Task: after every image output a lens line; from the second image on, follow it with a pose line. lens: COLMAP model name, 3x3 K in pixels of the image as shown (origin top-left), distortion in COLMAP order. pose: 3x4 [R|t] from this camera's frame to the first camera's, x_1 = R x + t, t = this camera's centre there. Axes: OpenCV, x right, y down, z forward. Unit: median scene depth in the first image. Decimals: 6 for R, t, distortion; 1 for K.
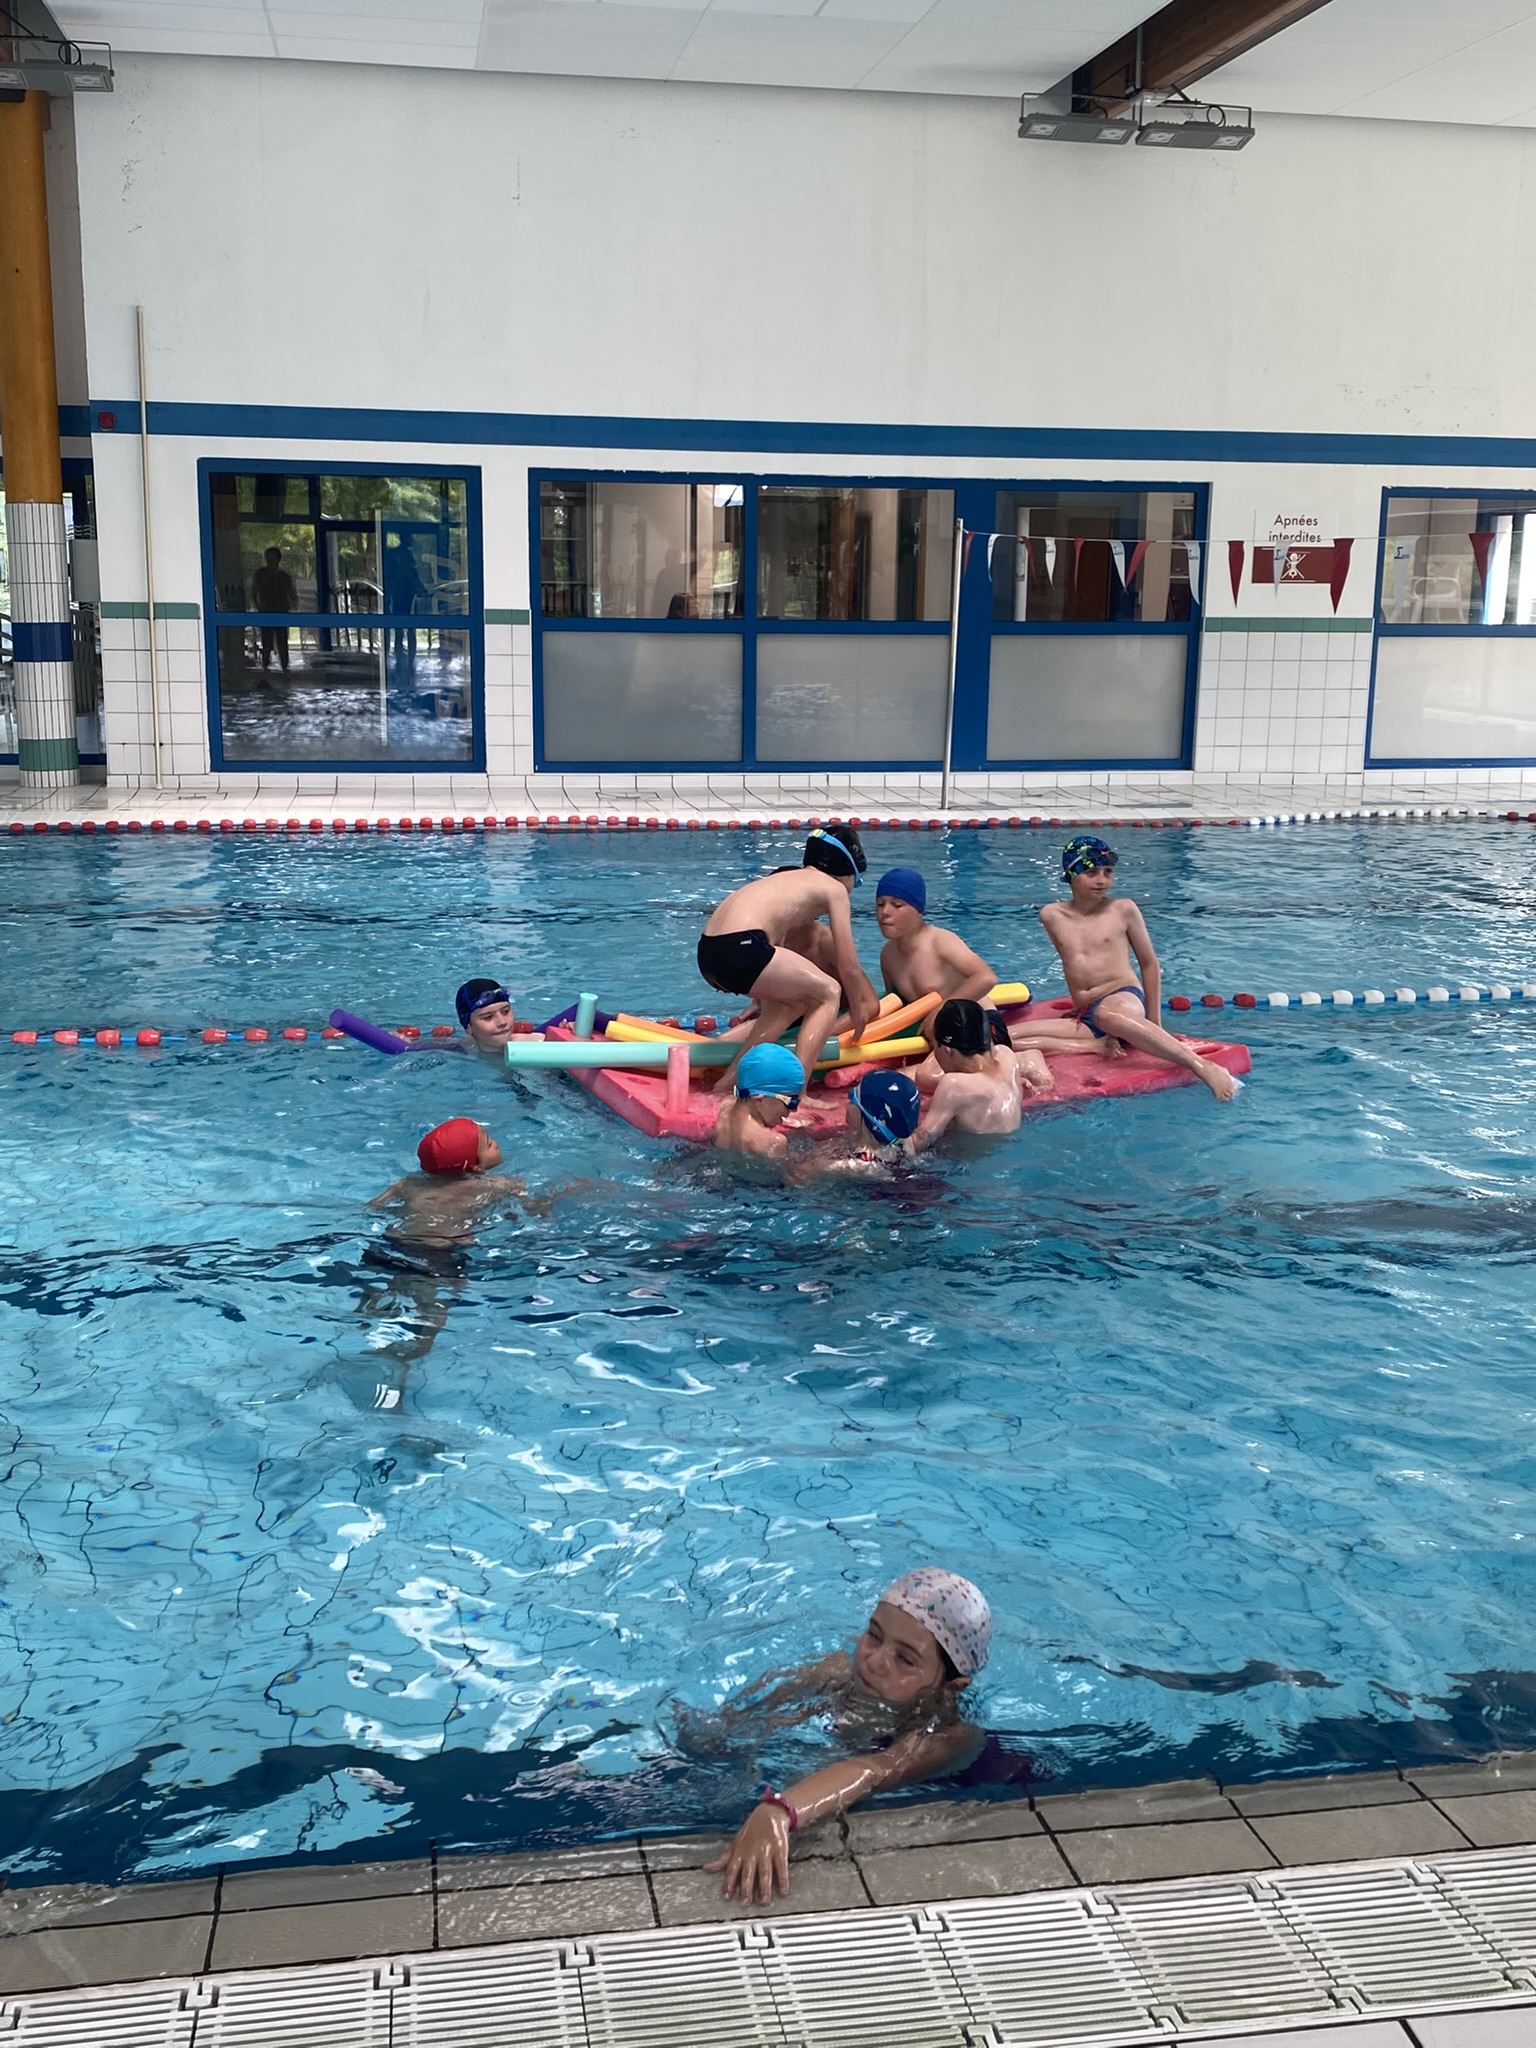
lens RADIAL K [[2088.5, 0, 729.4], [0, 2088.5, 1025.7], [0, 0, 1]] dist [0.099024, -0.205324]
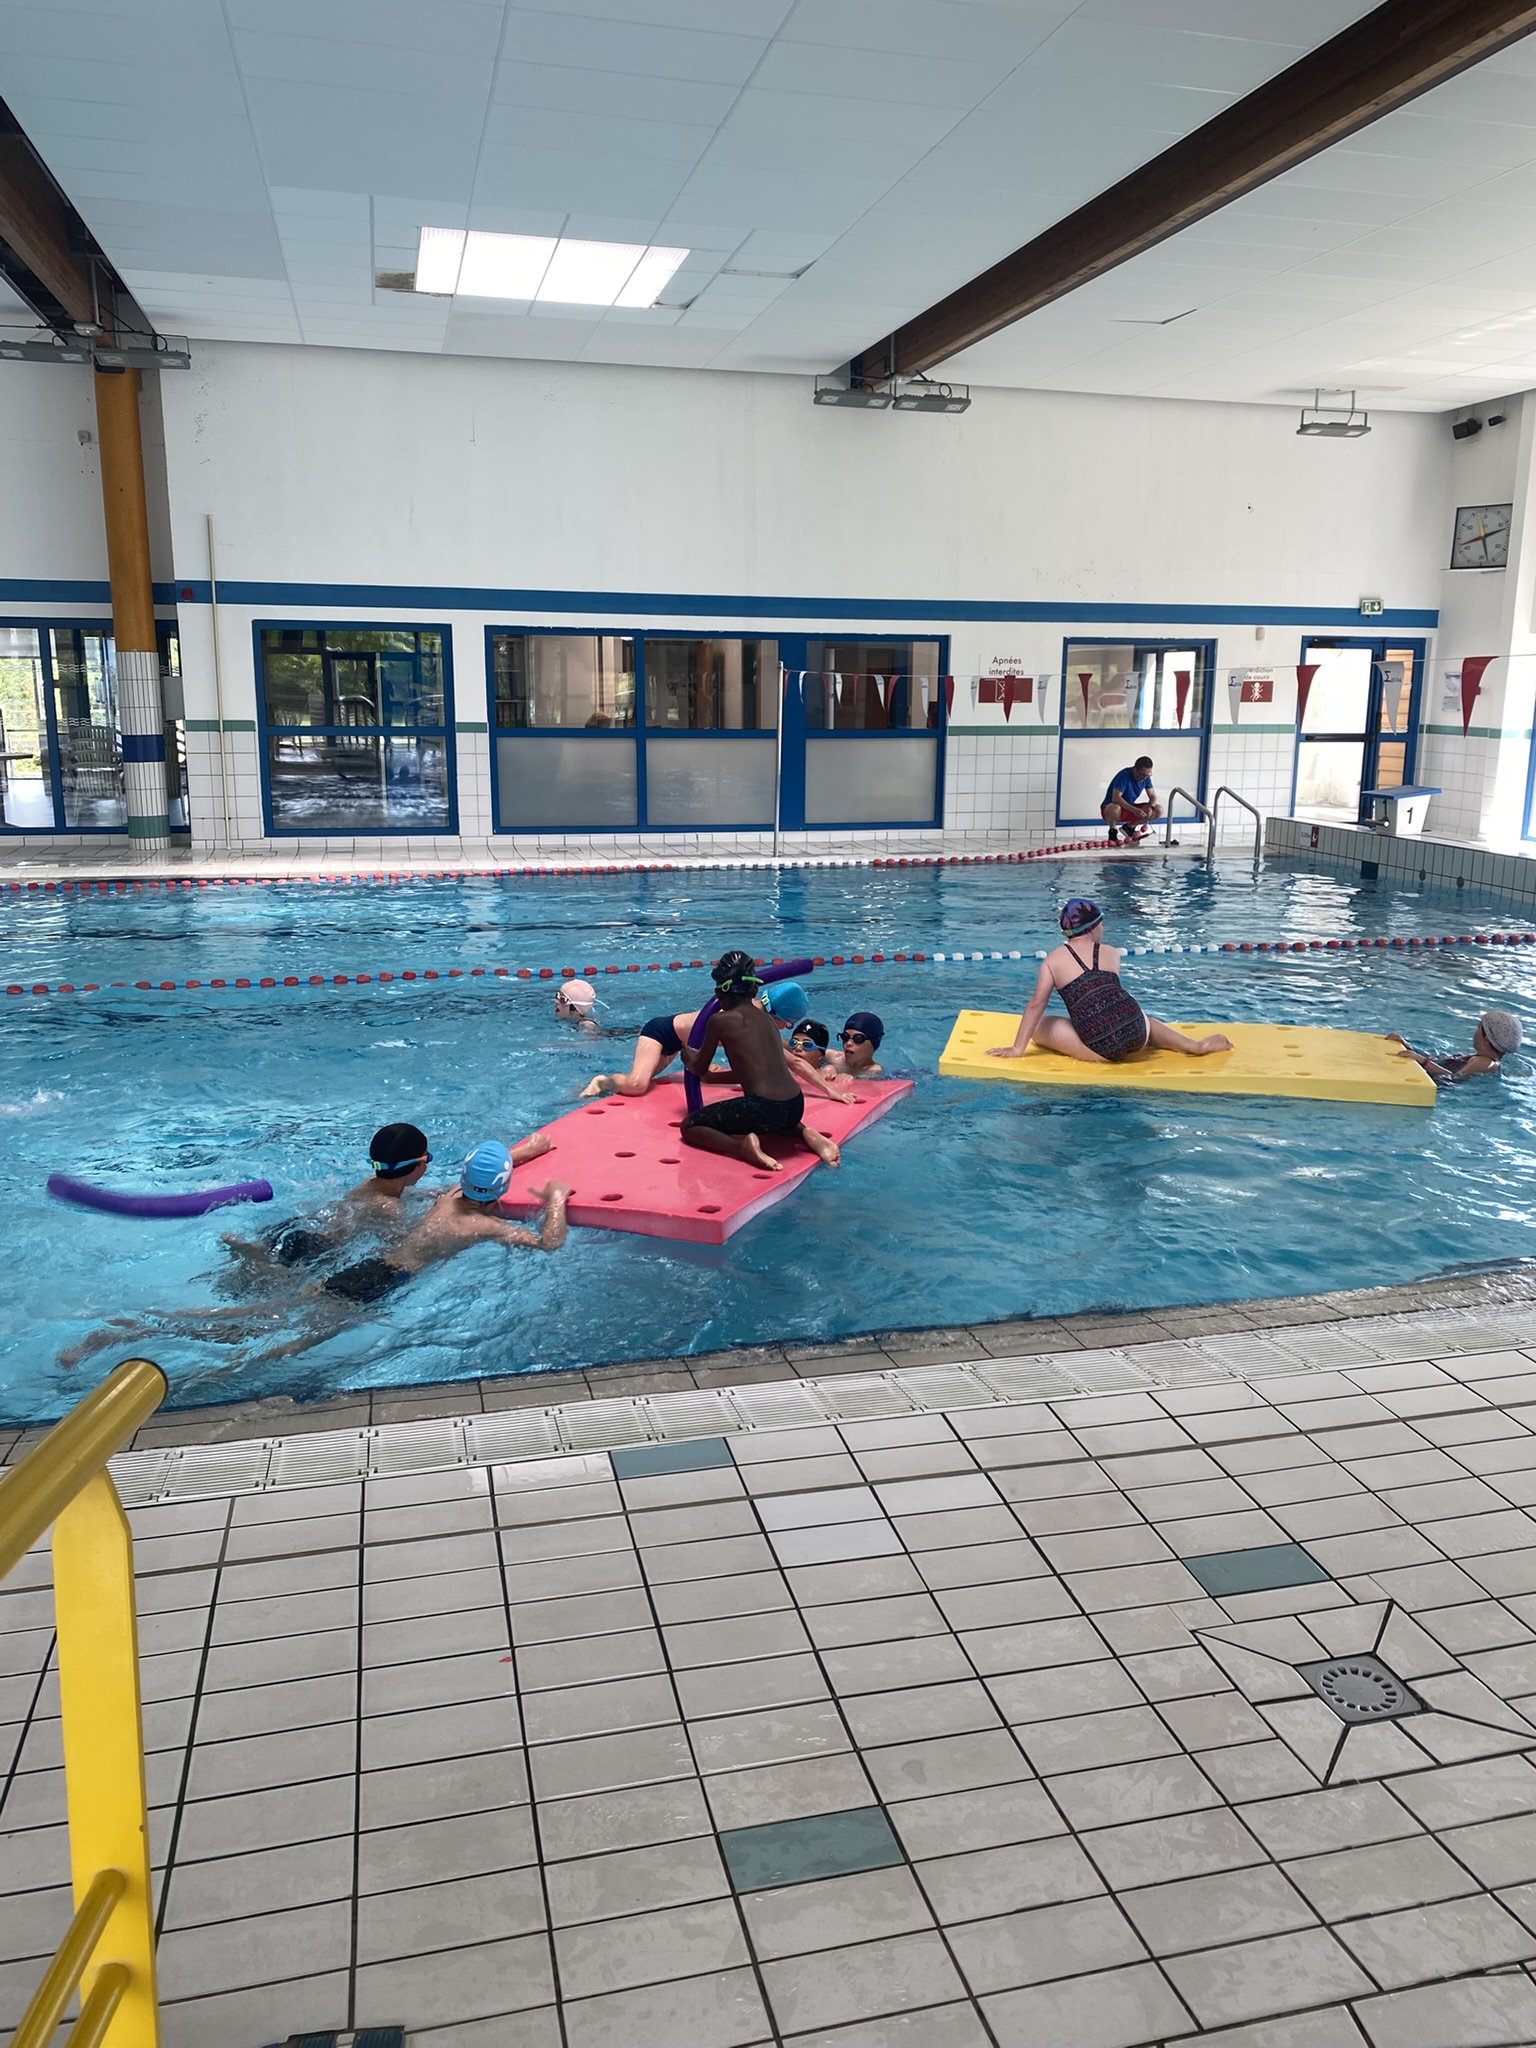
lens RADIAL K [[1584.4, 0, 768.0], [0, 1584.4, 1024.0], [0, 0, 1]] dist [0.028240, -0.007587]
pose [[0.996872, -0.020626, 0.076300, 0.009828], [0.020642, 0.999787, 0.000577, 0.012855], [-0.076296, 0.001000, 0.997085, -0.106004]]
